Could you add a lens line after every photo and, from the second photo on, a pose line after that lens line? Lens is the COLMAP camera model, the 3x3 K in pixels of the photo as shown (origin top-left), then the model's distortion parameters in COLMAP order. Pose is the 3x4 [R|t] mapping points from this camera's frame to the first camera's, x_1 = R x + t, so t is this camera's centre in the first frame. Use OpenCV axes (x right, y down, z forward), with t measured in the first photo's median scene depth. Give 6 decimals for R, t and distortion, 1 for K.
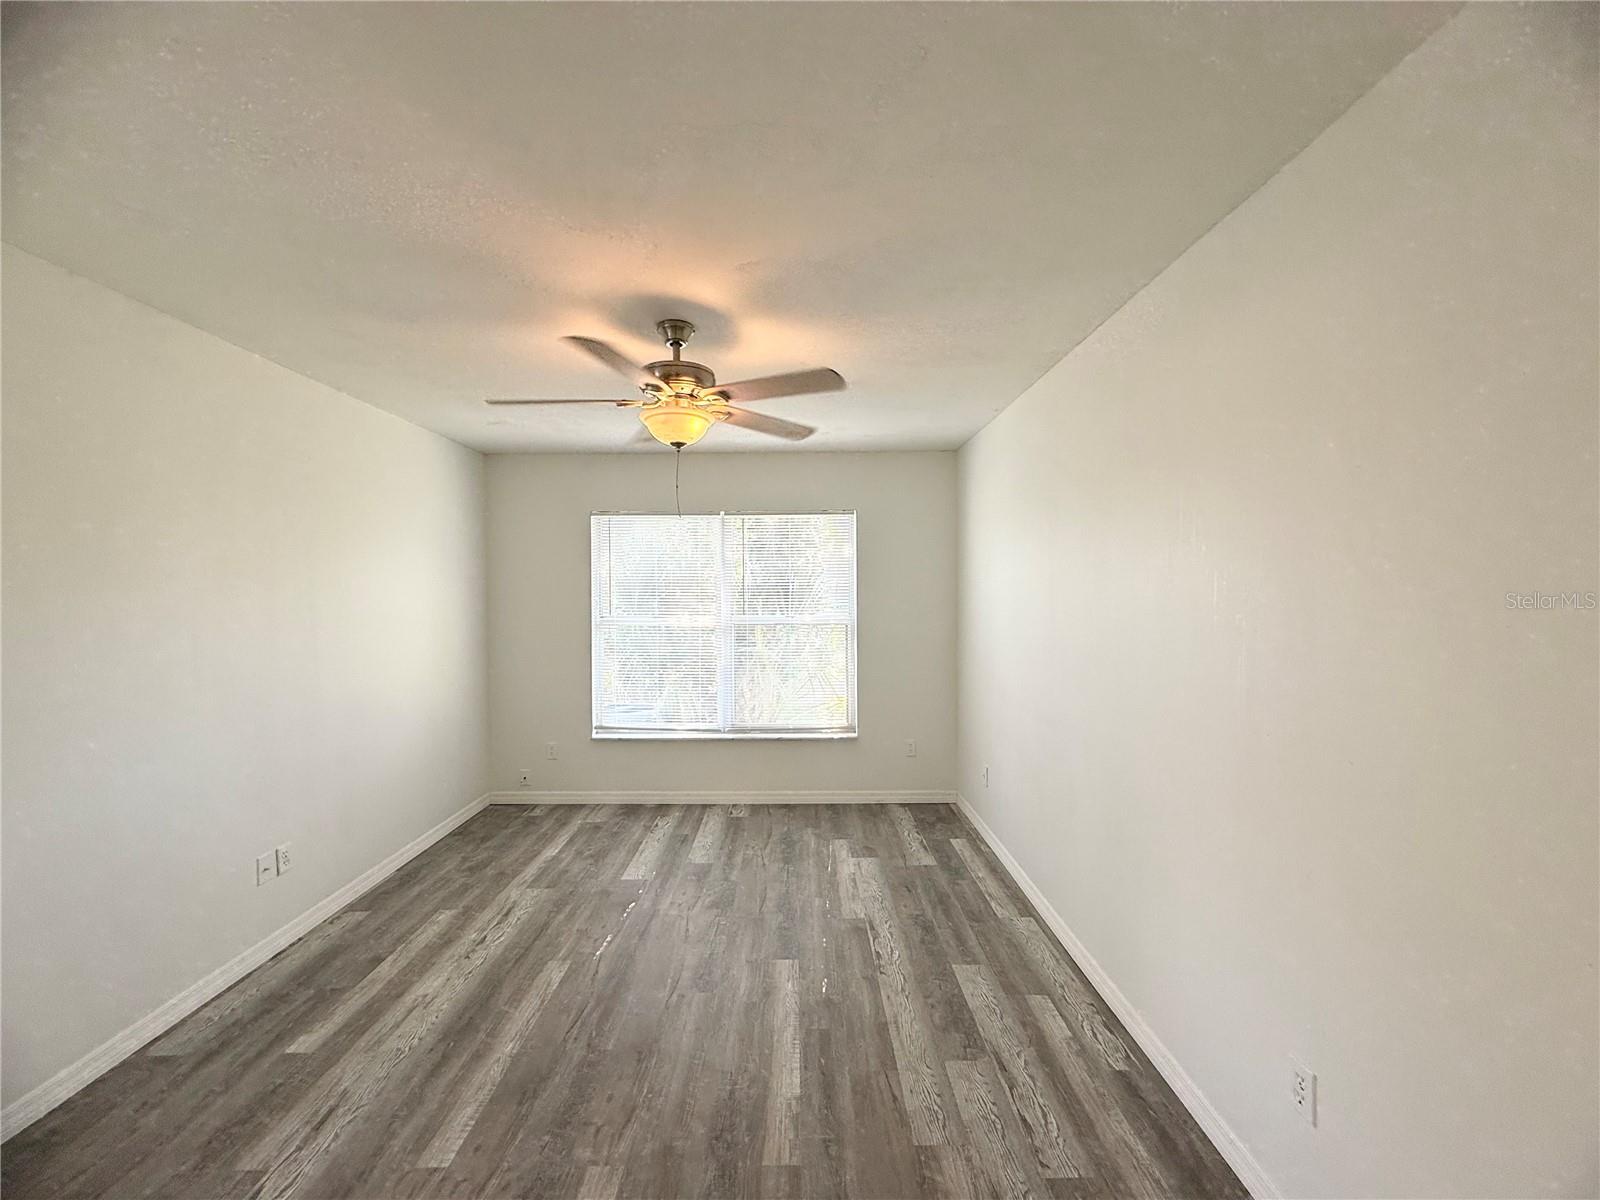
lens RADIAL K [[635.3, 0, 790.9], [0, 635.3, 596.2], [0, 0, 1]] dist [0.003469, 0.000030]
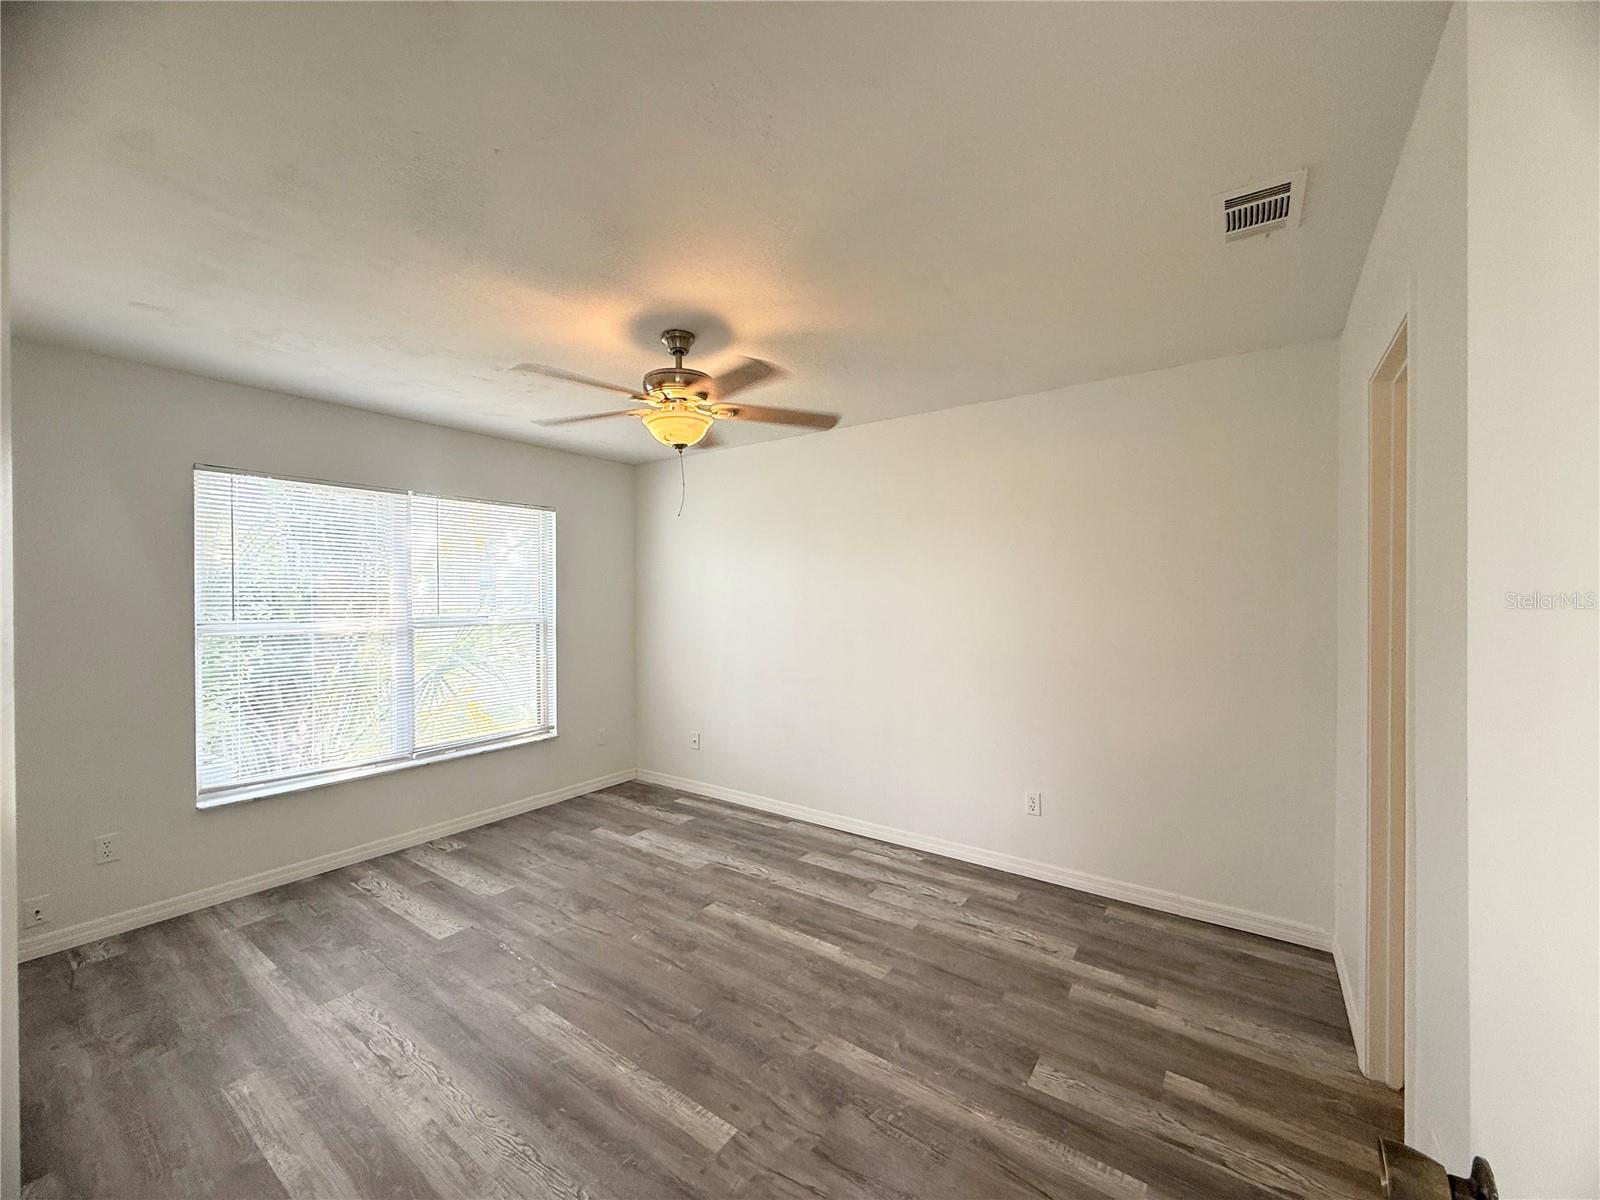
lens RADIAL K [[635.3, 0, 797.5], [0, 635.3, 600.1], [0, 0, 1]] dist [0.003469, 0.000030]
pose [[0.577275, -0.002896, 0.816545, -0.583706], [0.004624, 0.999989, 0.000278, 0.012873], [-0.816537, 0.003616, 0.577282, 0.139139]]
